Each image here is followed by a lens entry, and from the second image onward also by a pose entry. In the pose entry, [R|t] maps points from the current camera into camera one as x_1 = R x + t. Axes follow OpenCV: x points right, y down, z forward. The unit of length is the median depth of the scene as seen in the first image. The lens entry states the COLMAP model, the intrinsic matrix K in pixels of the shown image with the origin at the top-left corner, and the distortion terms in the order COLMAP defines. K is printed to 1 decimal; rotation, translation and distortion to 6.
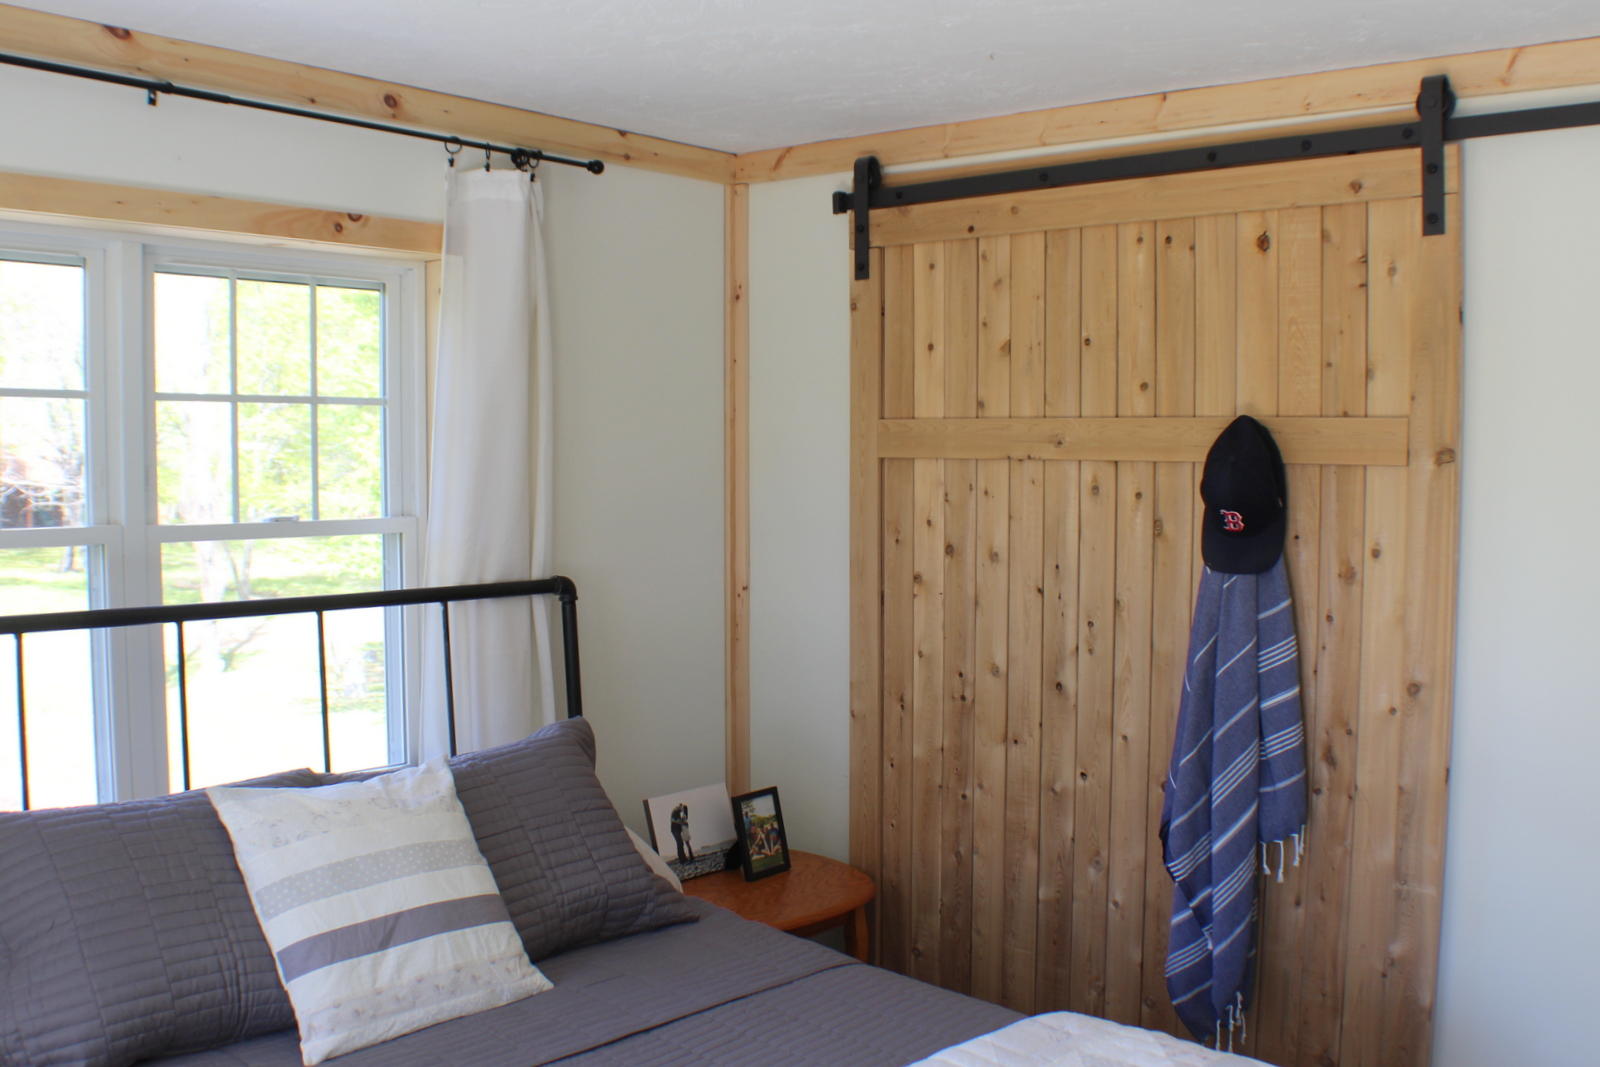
lens RADIAL K [[1541.4, 0, 799.8], [0, 1541.4, 561.2], [0, 0, 1]] dist [-0.127552, 0.014980]
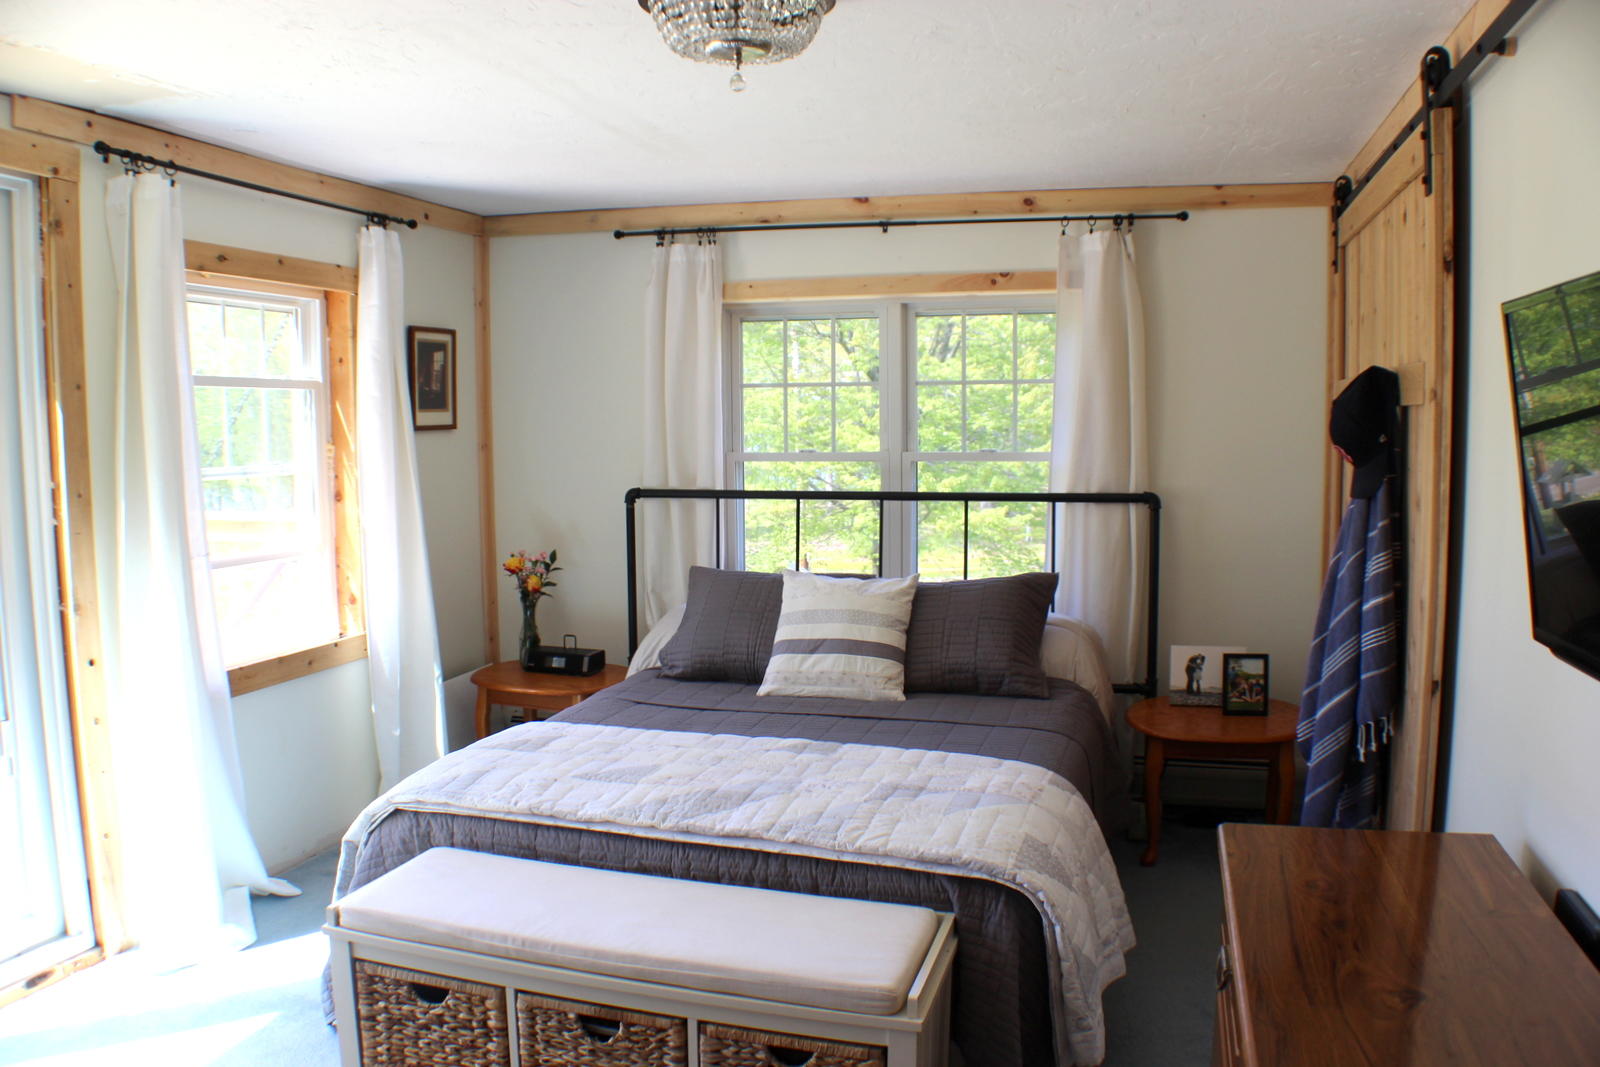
lens RADIAL K [[1289.1, 0, 794.5], [0, 1289.1, 559.4], [0, 0, 1]] dist [-0.204452, 0.112742]
pose [[0.434872, 0.076869, -0.897205, 0.895391], [-0.048691, 0.996900, 0.061810, 0.017180], [0.899175, 0.016806, 0.437267, 0.157756]]
